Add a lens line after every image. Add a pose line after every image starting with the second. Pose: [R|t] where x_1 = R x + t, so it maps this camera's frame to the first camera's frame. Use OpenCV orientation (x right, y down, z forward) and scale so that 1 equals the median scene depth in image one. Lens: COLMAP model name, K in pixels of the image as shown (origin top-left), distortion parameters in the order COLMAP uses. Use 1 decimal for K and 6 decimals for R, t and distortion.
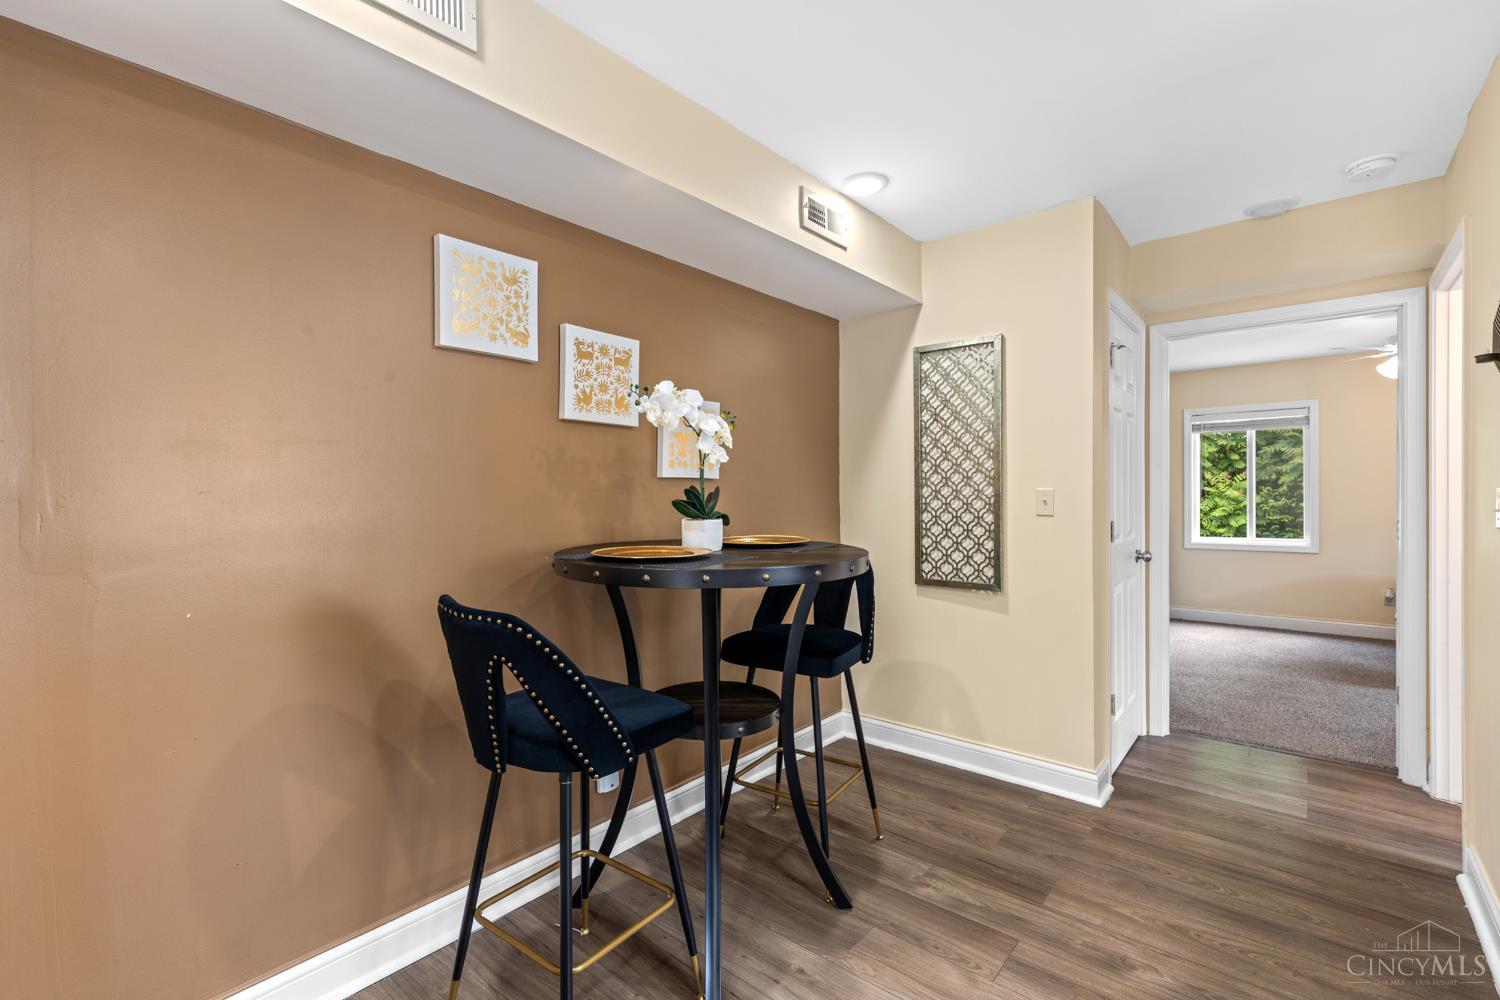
lens RADIAL K [[673.0, 0, 738.7], [0, 673.0, 494.8], [0, 0, 1]] dist [0.002423, 0.001411]
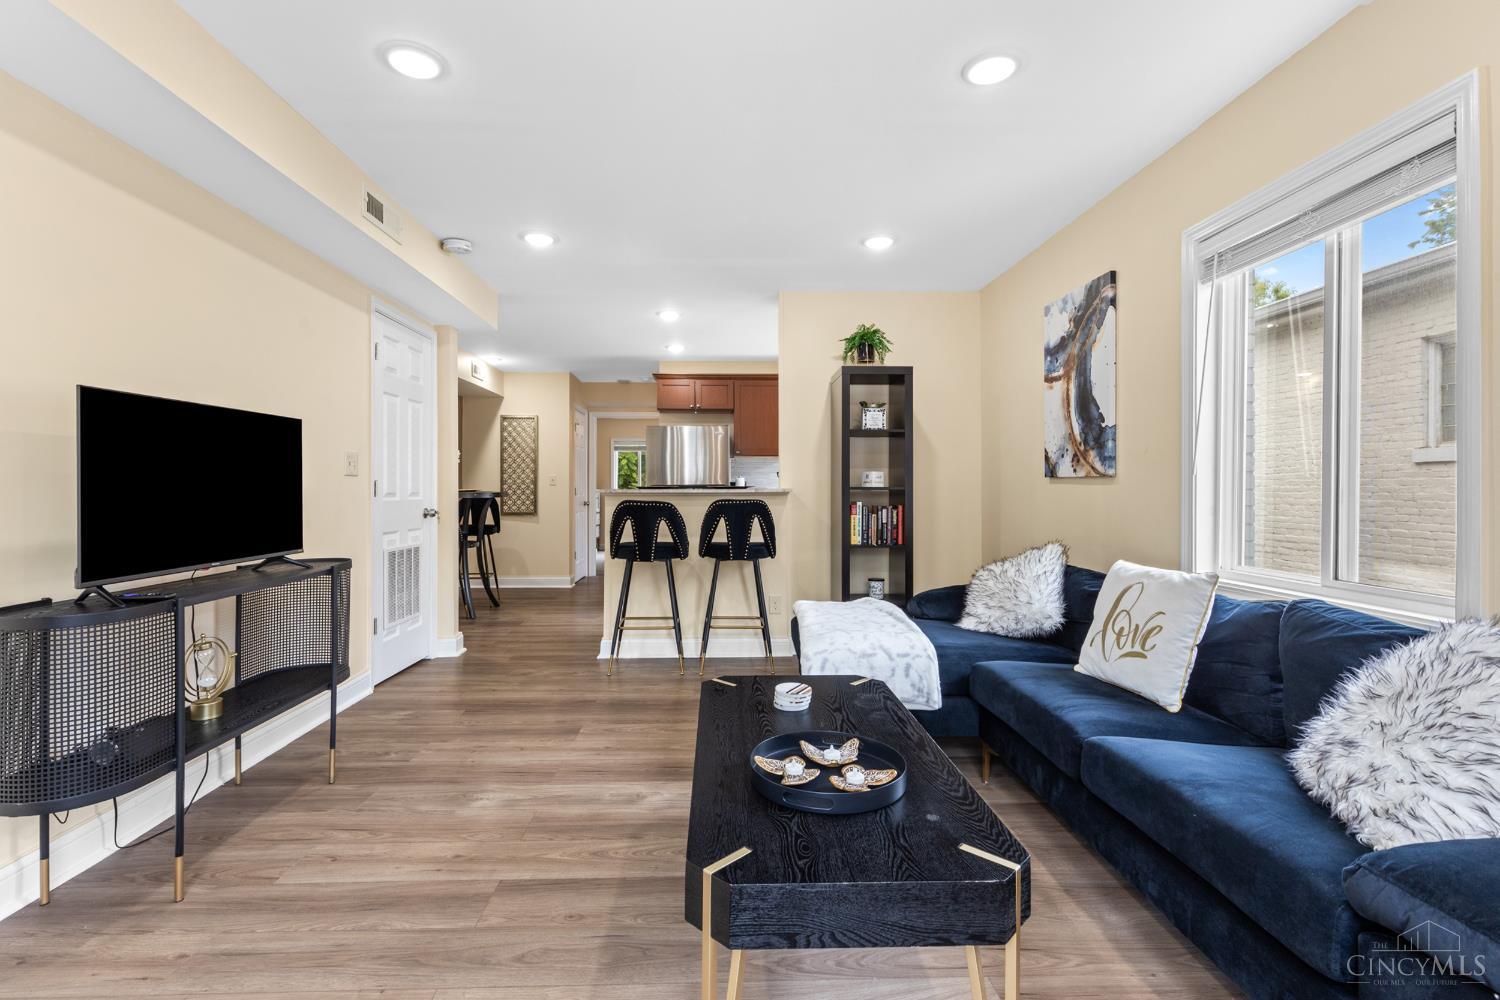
lens RADIAL K [[673.0, 0, 740.3], [0, 673.0, 491.2], [0, 0, 1]] dist [0.002423, 0.001411]
pose [[0.735723, 0.003726, 0.677272, -0.770686], [-0.001061, 0.999990, -0.004348, 0.062452], [-0.677282, 0.002480, 0.735719, -1.403544]]
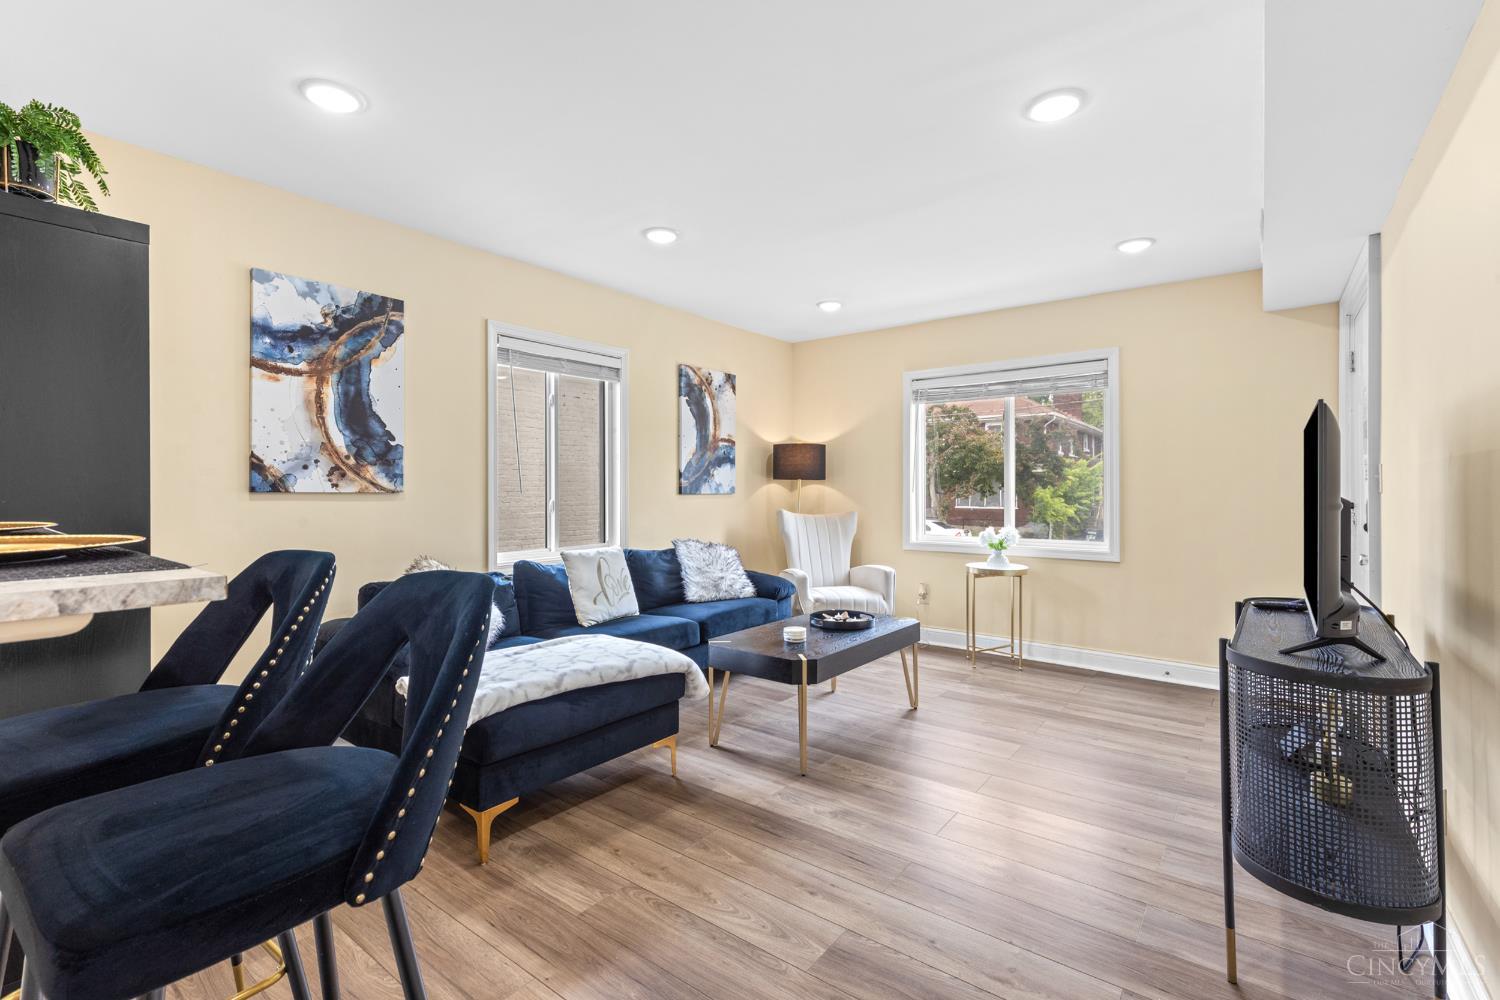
lens RADIAL K [[673.0, 0, 738.3], [0, 673.0, 486.8], [0, 0, 1]] dist [0.002423, 0.001411]
pose [[-0.999067, 0.006428, -0.042714, -0.169018], [0.006329, 0.999977, 0.002449, 0.026369], [0.042729, 0.002176, -0.999084, 0.064256]]
